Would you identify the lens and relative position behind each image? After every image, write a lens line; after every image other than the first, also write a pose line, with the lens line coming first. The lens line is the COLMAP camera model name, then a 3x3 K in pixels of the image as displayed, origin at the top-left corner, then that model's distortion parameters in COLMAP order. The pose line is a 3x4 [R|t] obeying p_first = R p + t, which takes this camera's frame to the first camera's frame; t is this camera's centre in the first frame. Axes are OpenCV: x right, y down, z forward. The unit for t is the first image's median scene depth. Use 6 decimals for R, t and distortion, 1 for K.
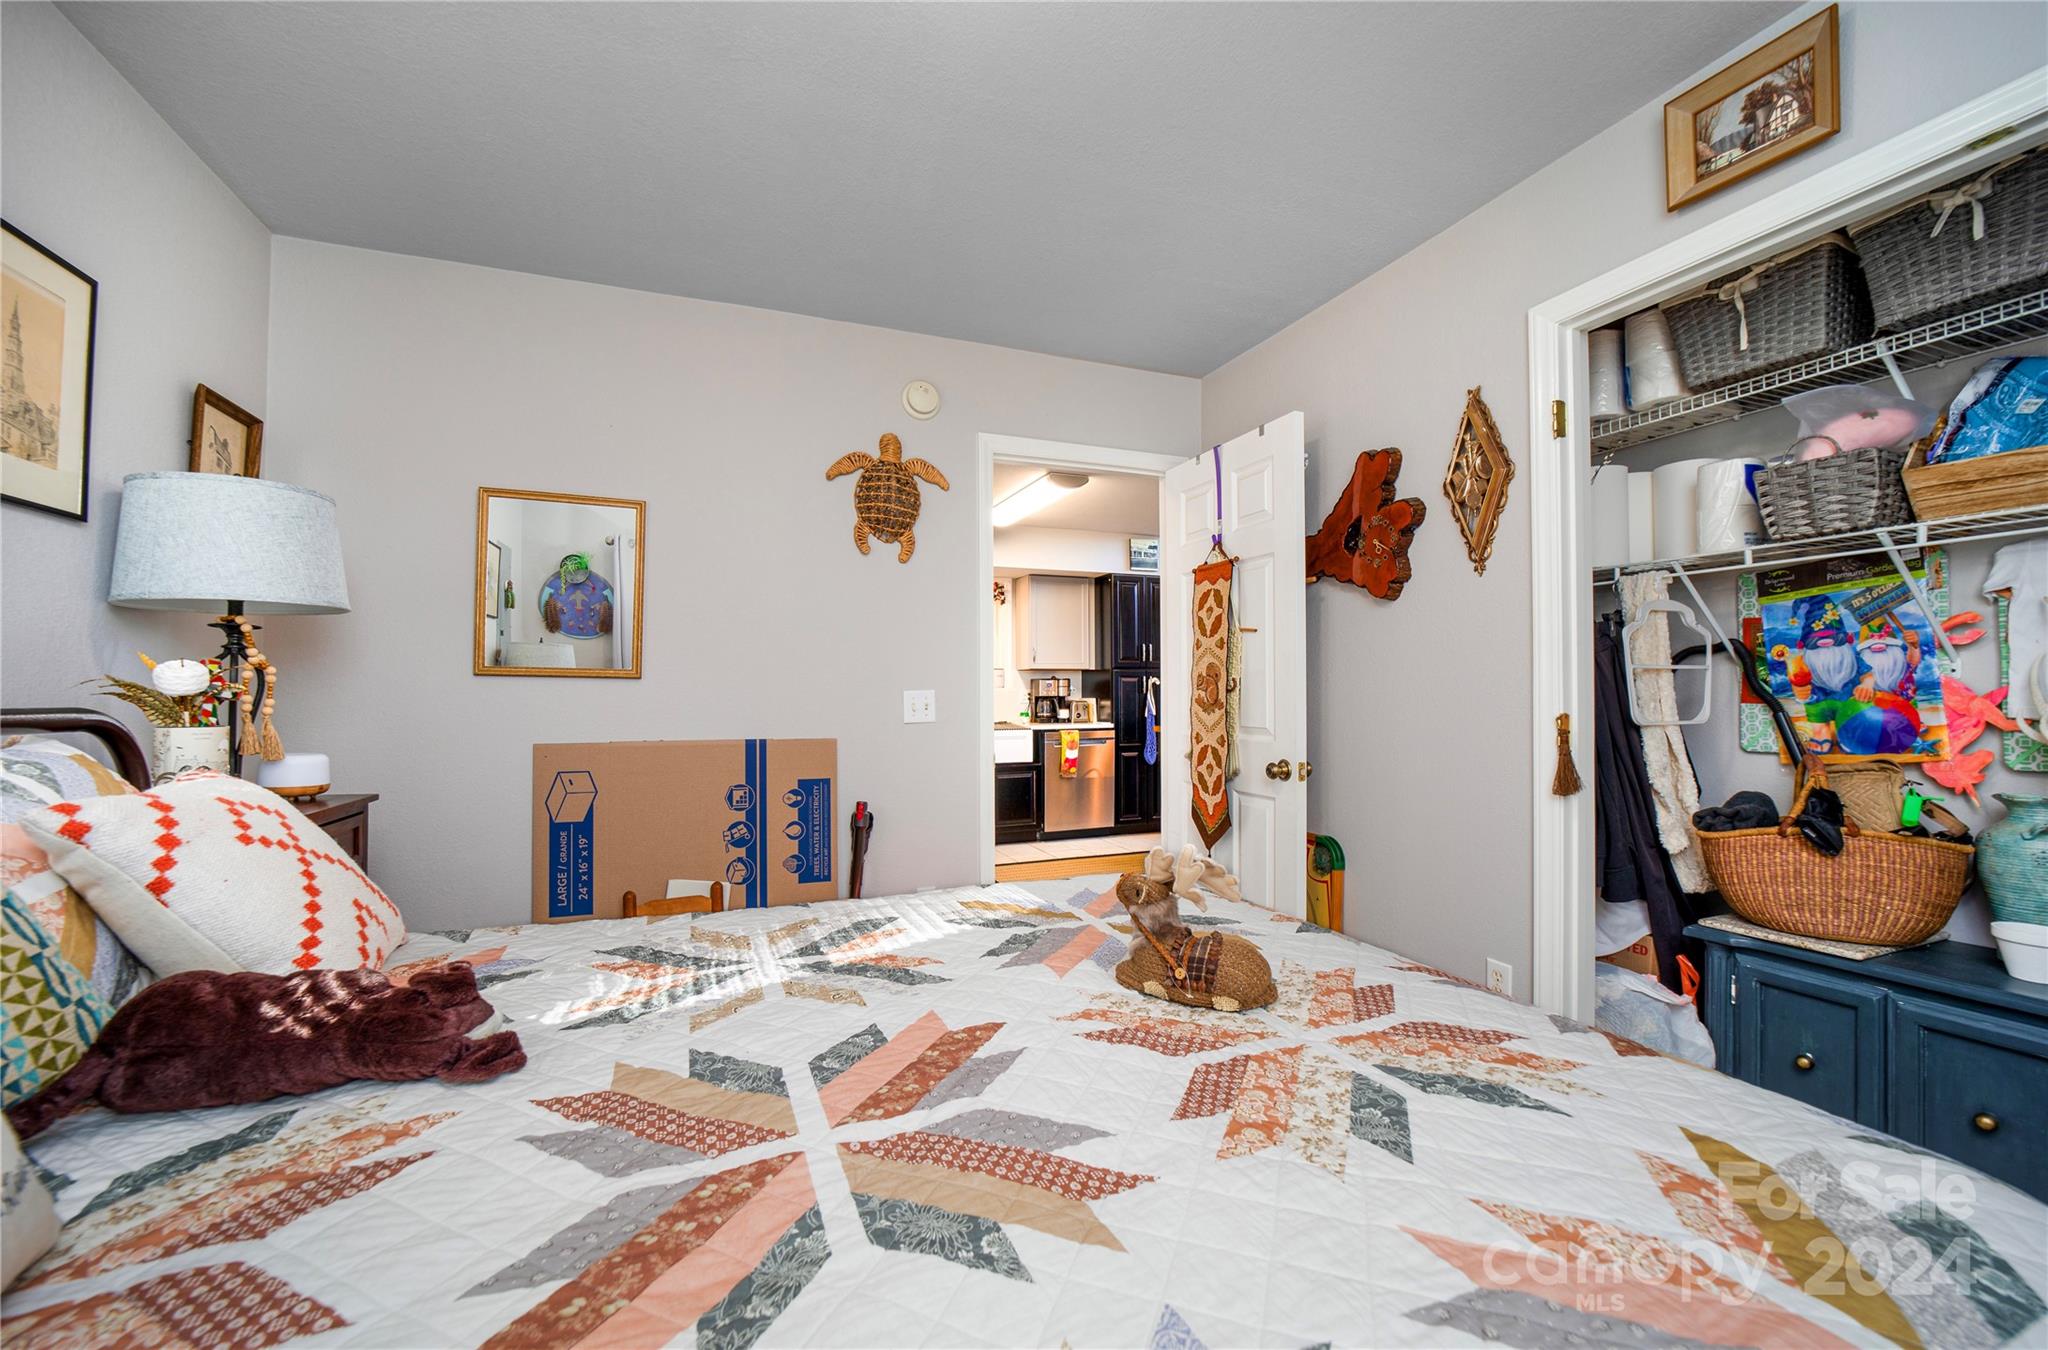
lens RADIAL K [[811.8, 0, 1019.8], [0, 811.8, 690.5], [0, 0, 1]] dist [-0.041282, 0.009368]
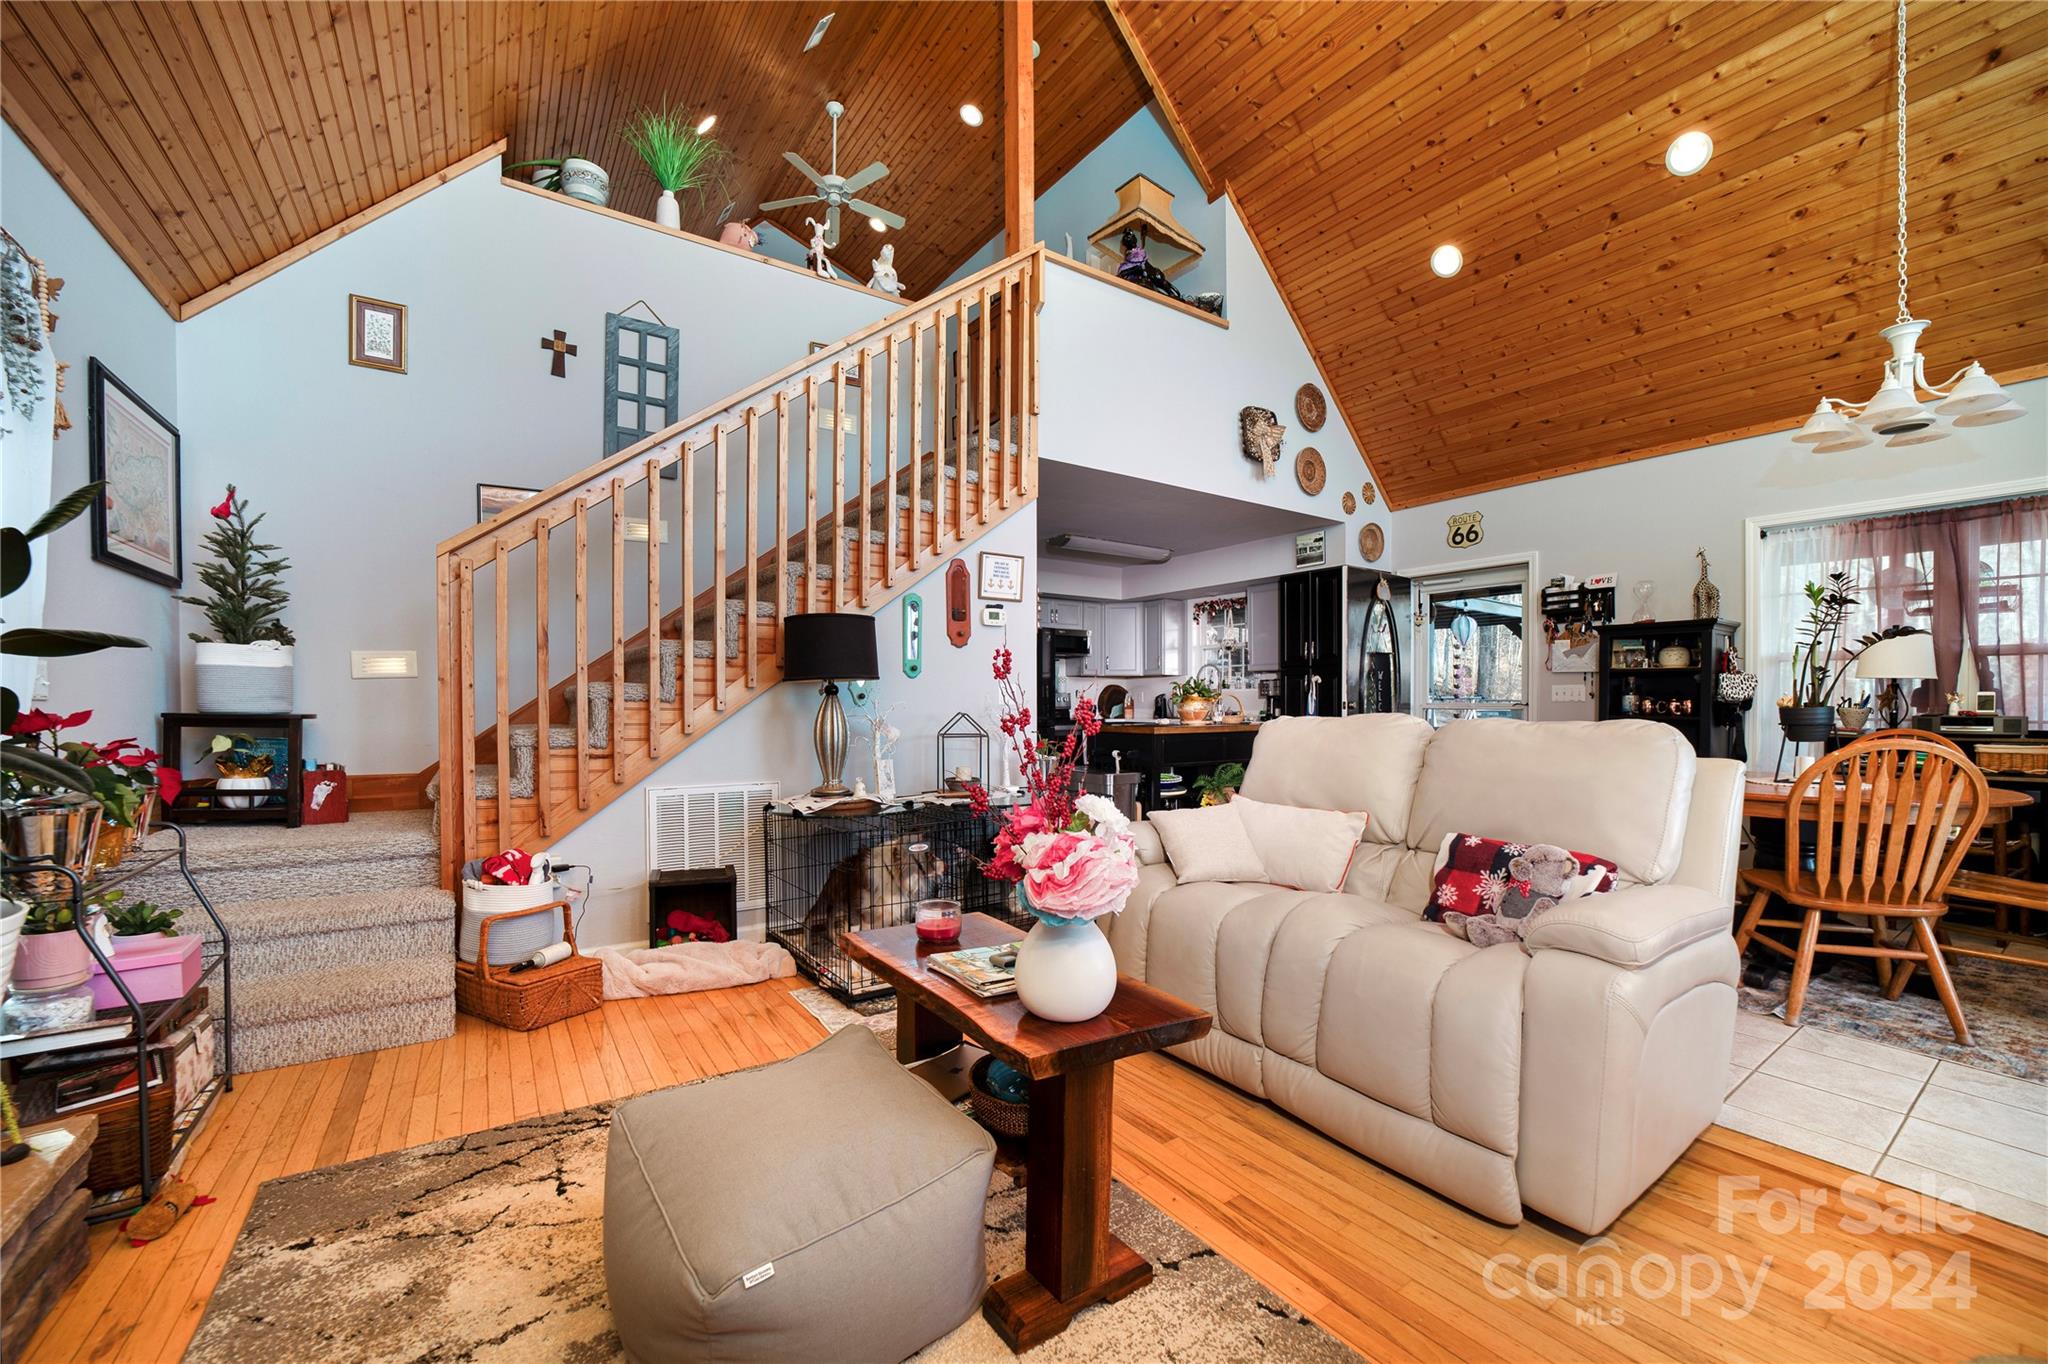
lens RADIAL K [[803.6, 0, 1024.1], [0, 803.6, 709.7], [0, 0, 1]] dist [-0.035882, 0.008923]
pose [[0.224184, 0.011131, -0.974483, 3.742114], [0.005575, 0.999904, 0.012704, 0.040057], [0.974531, -0.008281, 0.224100, 1.632501]]
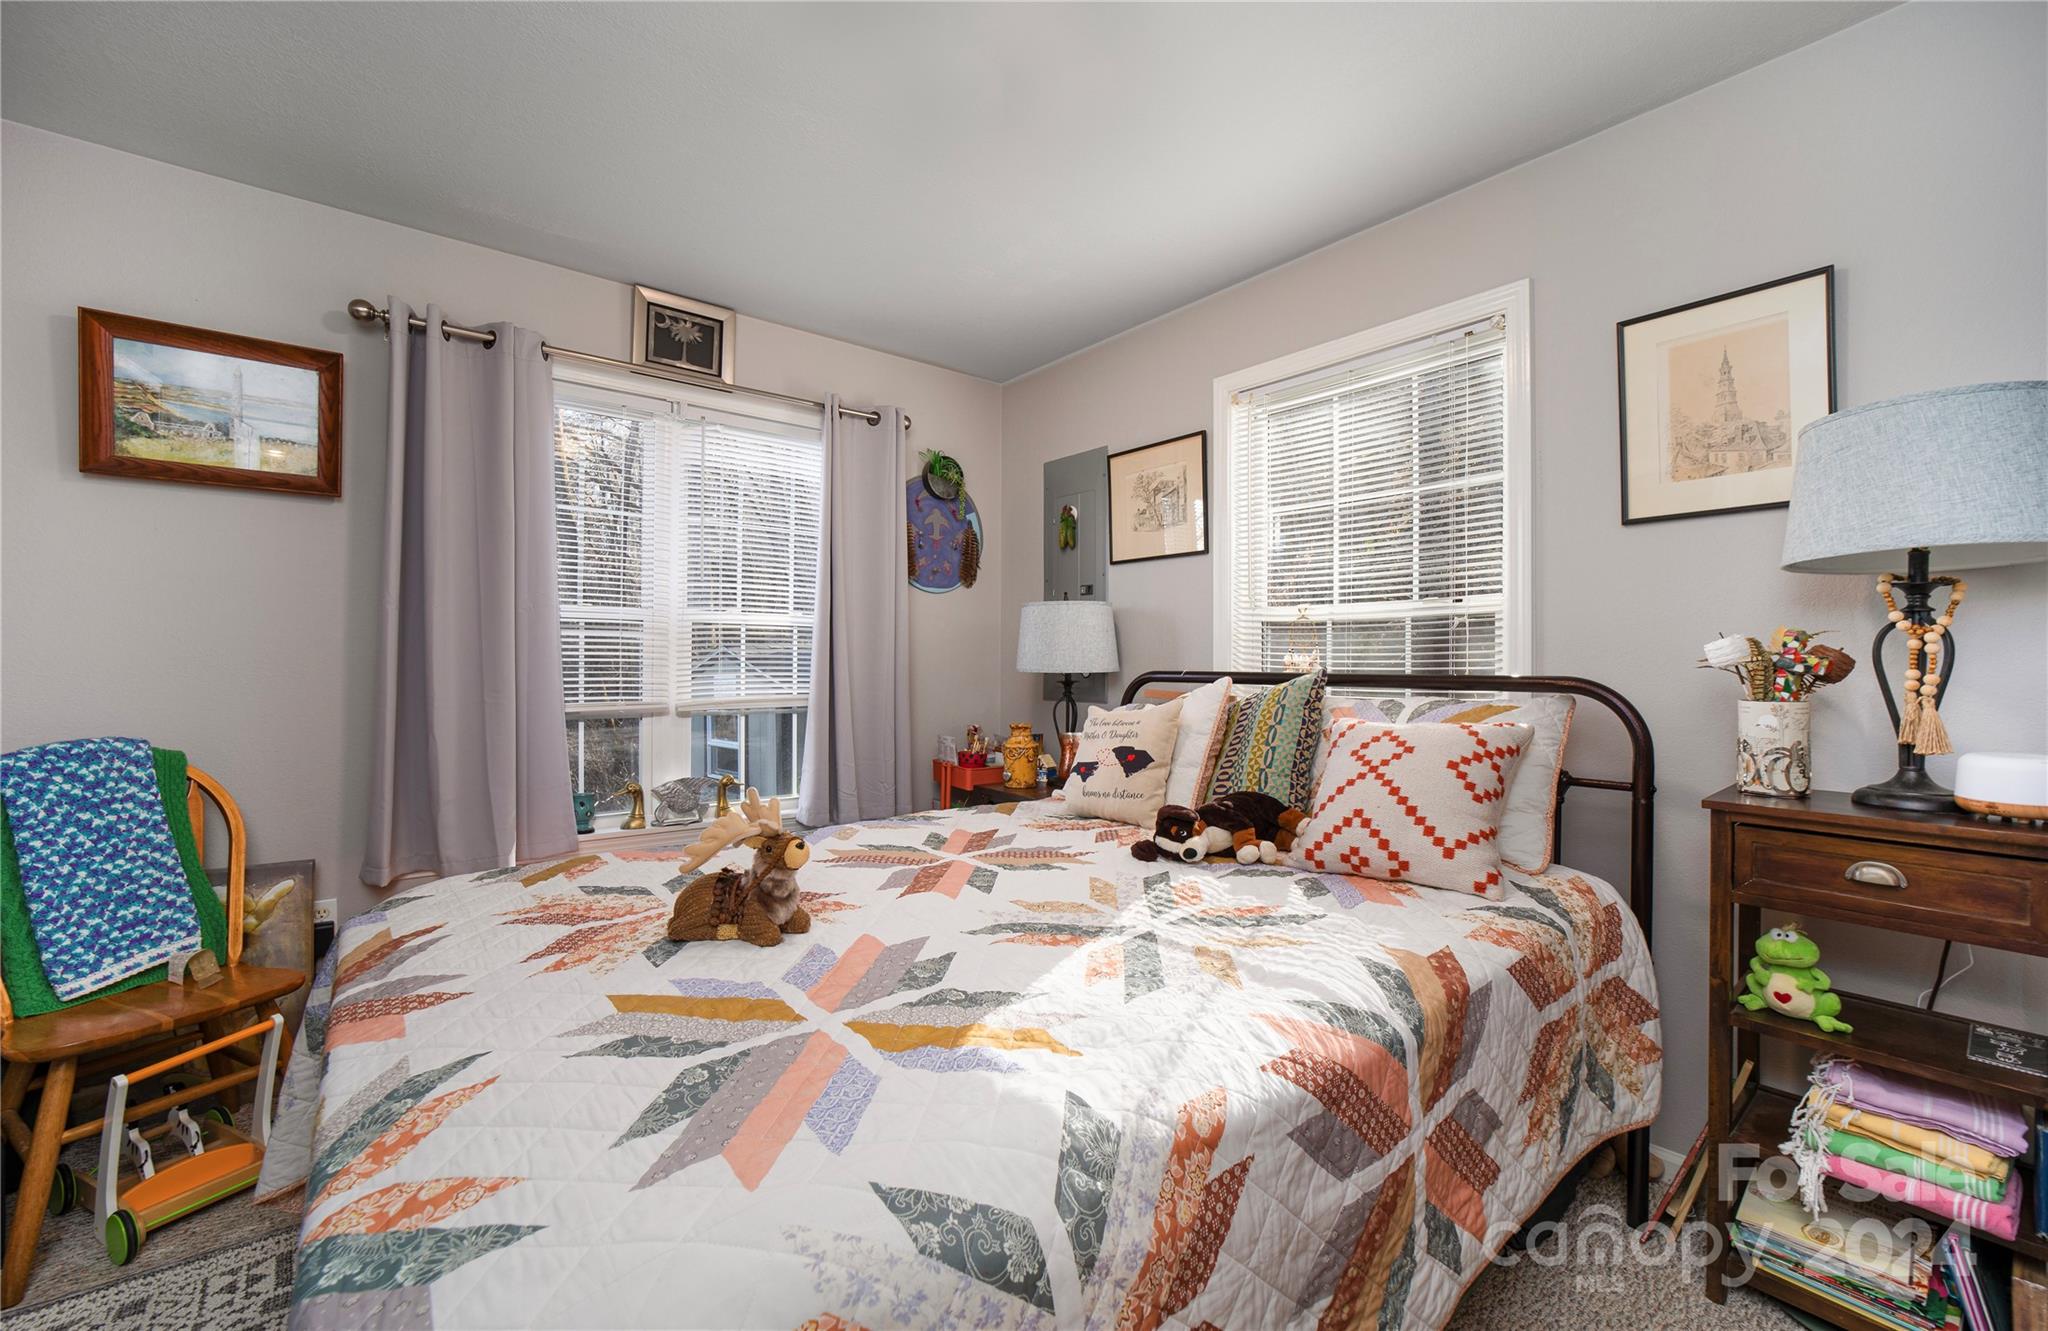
lens RADIAL K [[823.6, 0, 1024.0], [0, 823.6, 665.5], [0, 0, 1]] dist [-0.030499, 0.000759]
pose [[-0.954646, -0.002550, -0.297733, 0.114755], [-0.001652, 0.999993, -0.003268, 0.005937], [0.297739, -0.002628, -0.954644, 1.403018]]
